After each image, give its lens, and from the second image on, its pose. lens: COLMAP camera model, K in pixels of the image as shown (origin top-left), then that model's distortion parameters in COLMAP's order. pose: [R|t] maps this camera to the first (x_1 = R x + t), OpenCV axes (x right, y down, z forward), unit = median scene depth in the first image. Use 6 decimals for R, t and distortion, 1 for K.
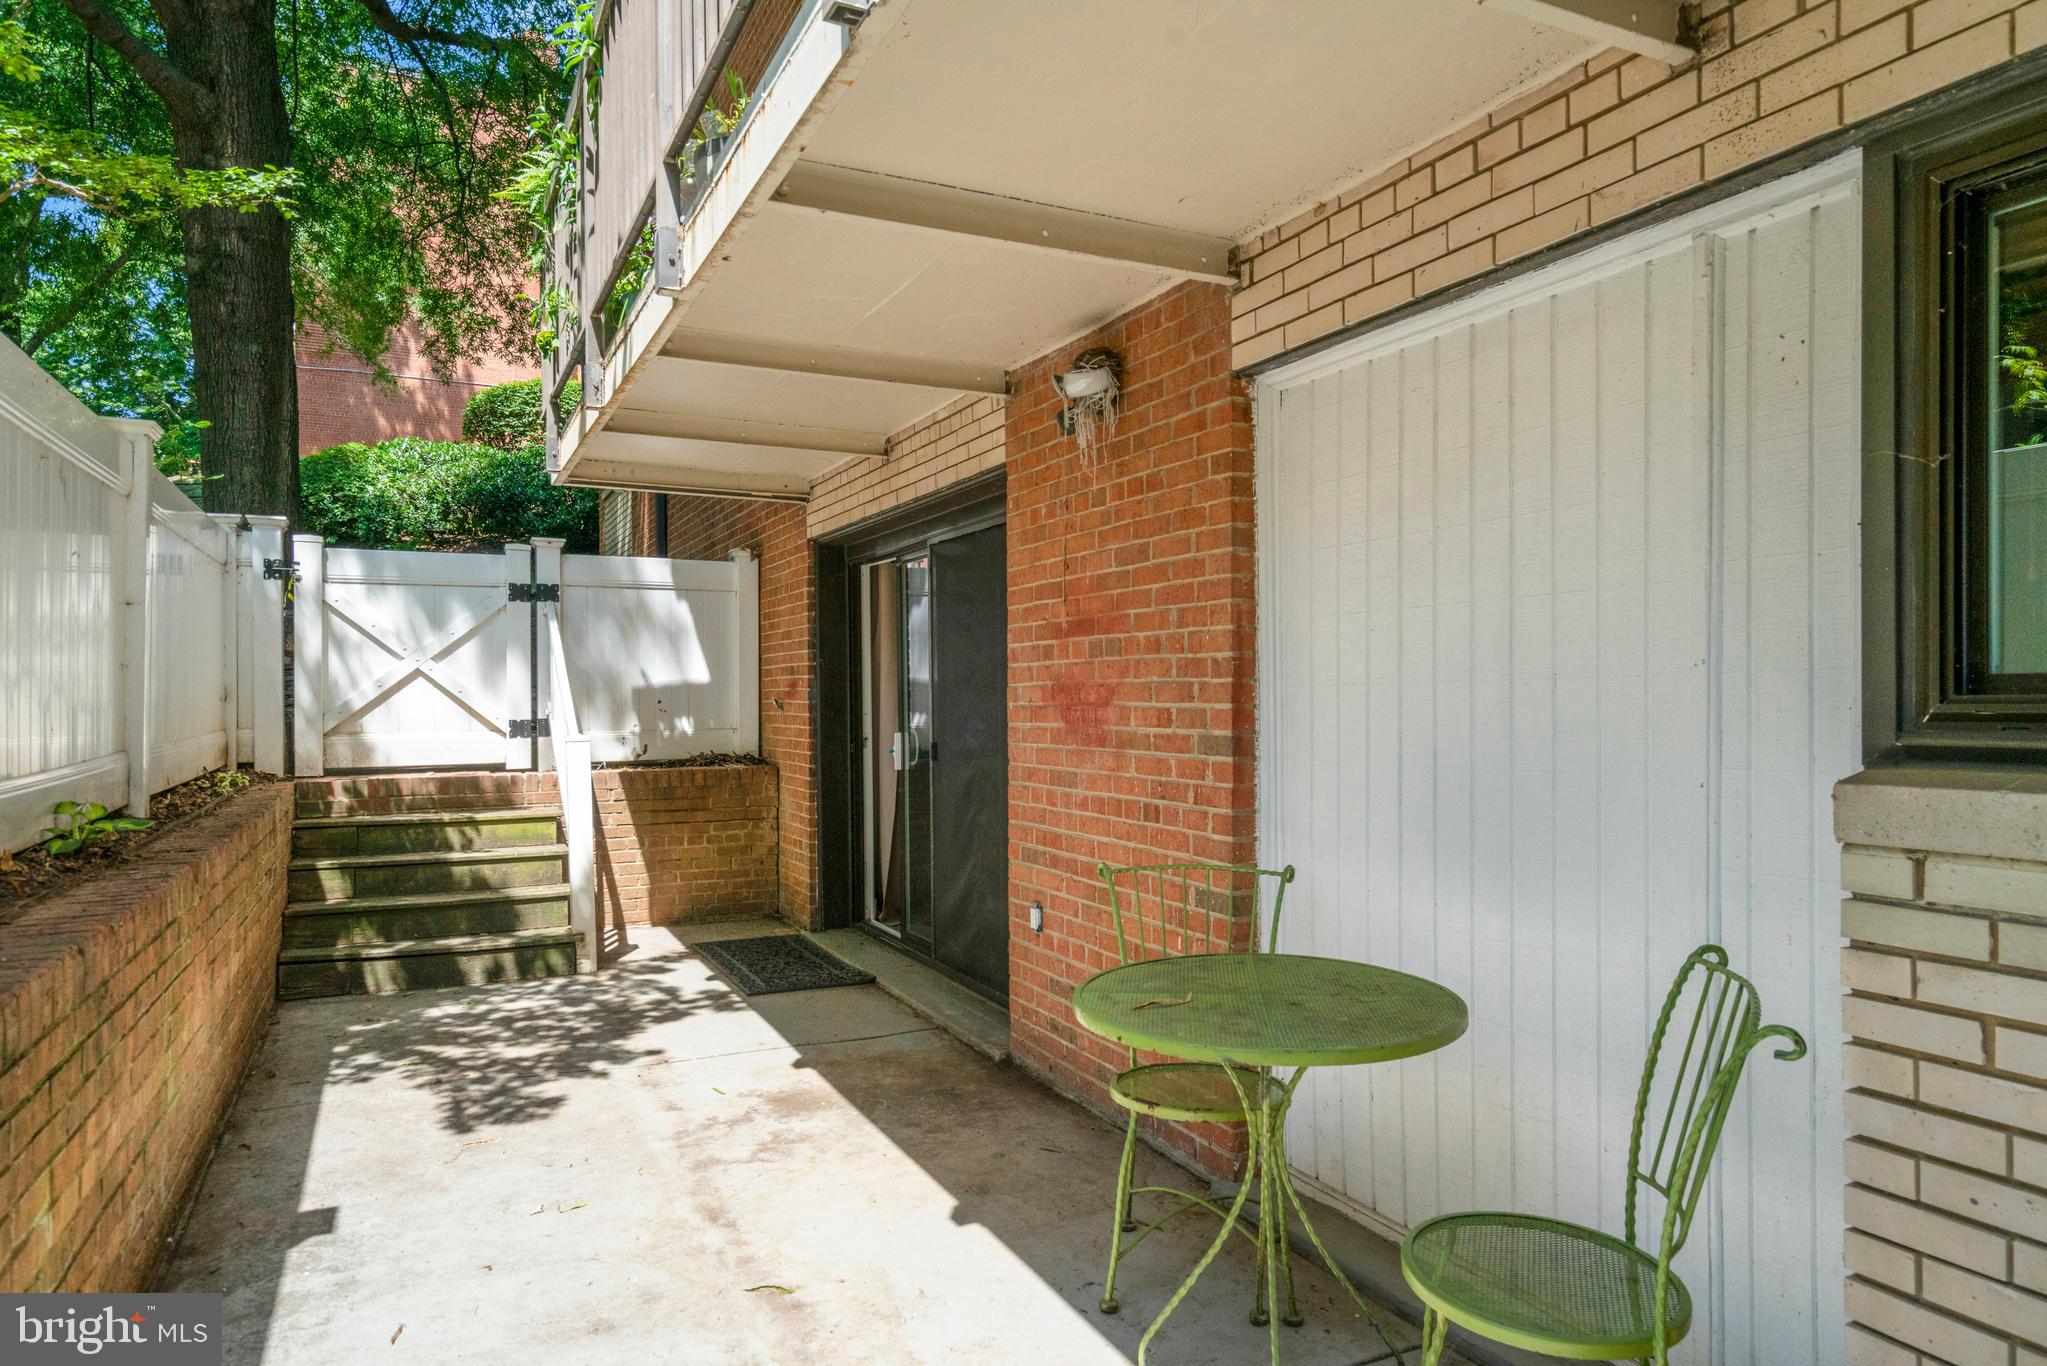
lens RADIAL K [[1234.5, 0, 1023.5], [0, 1234.5, 683.0], [0, 0, 1]] dist [0.004846, -0.000625]
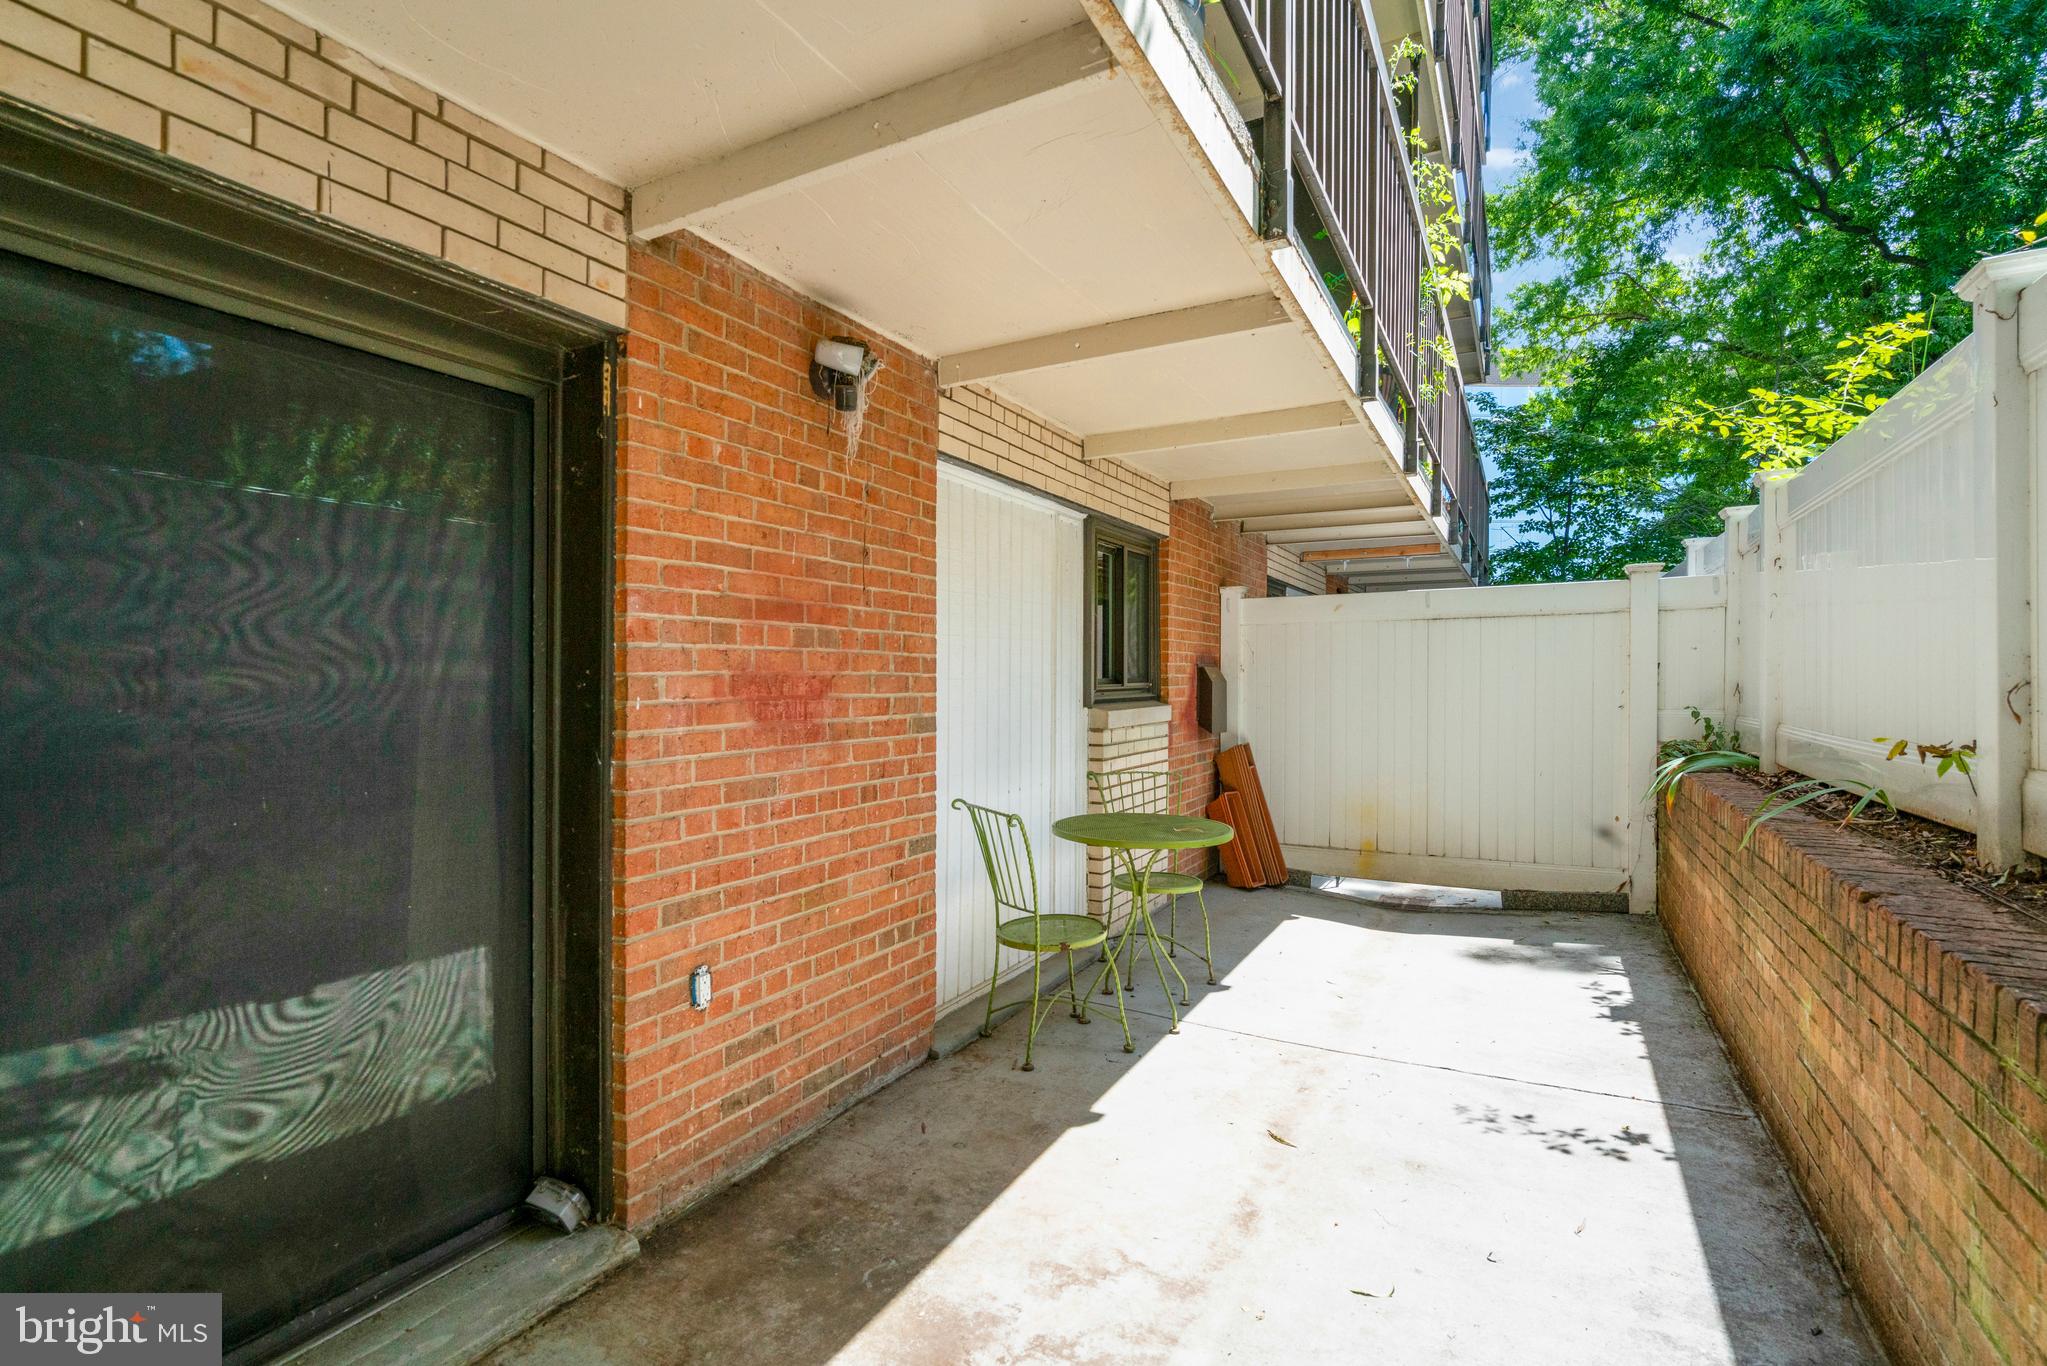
lens RADIAL K [[972.3, 0, 979.0], [0, 972.3, 693.5], [0, 0, 1]] dist [-0.001178, 0.000103]
pose [[-0.557152, -0.000619, 0.830410, -0.689260], [0.001986, 0.999996, 0.002078, 0.014532], [-0.830408, 0.002807, -0.557148, 1.437395]]
